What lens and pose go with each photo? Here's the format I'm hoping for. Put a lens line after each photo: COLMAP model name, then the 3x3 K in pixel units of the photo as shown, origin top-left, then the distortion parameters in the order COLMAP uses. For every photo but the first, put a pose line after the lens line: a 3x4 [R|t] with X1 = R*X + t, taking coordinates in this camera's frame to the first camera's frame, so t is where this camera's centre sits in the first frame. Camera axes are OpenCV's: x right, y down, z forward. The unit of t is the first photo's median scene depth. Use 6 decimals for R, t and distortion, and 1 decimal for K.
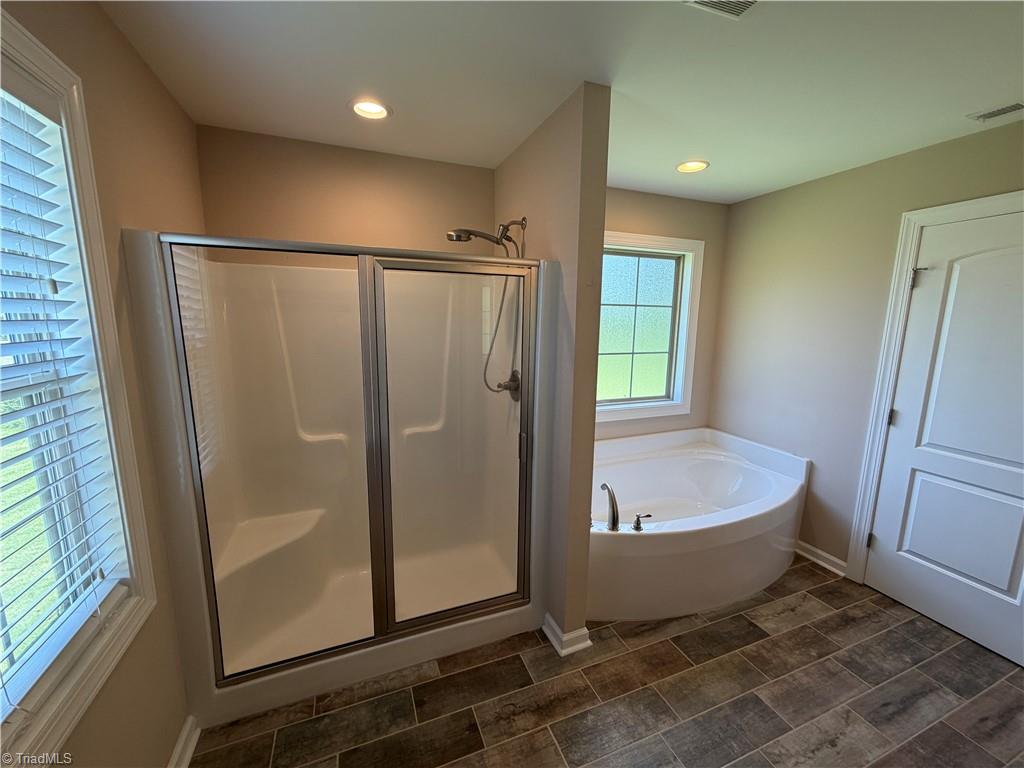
lens RADIAL K [[409.1, 0, 512.8], [0, 409.1, 385.5], [0, 0, 1]] dist [0.001562, -0.000546]
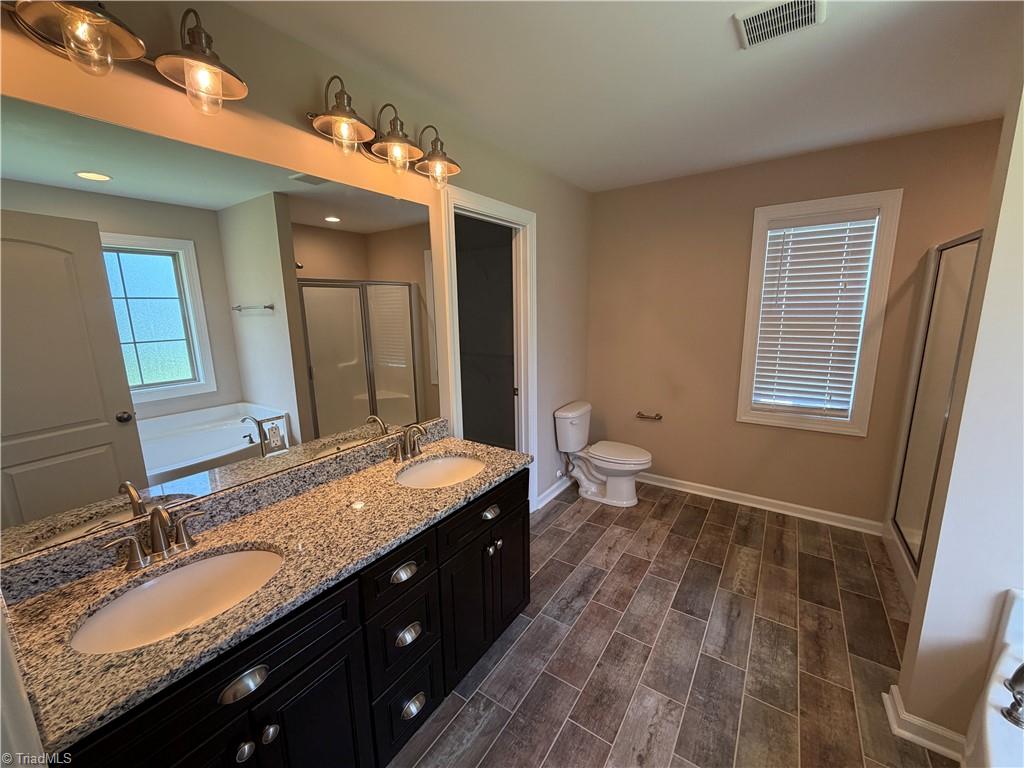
lens RADIAL K [[409.1, 0, 510.1], [0, 409.1, 381.5], [0, 0, 1]] dist [0.001562, -0.000546]
pose [[-0.830480, 0.104029, -0.547249, 1.371126], [-0.087378, 0.945918, 0.312416, -0.174175], [0.550153, 0.307273, -0.776476, 1.233168]]
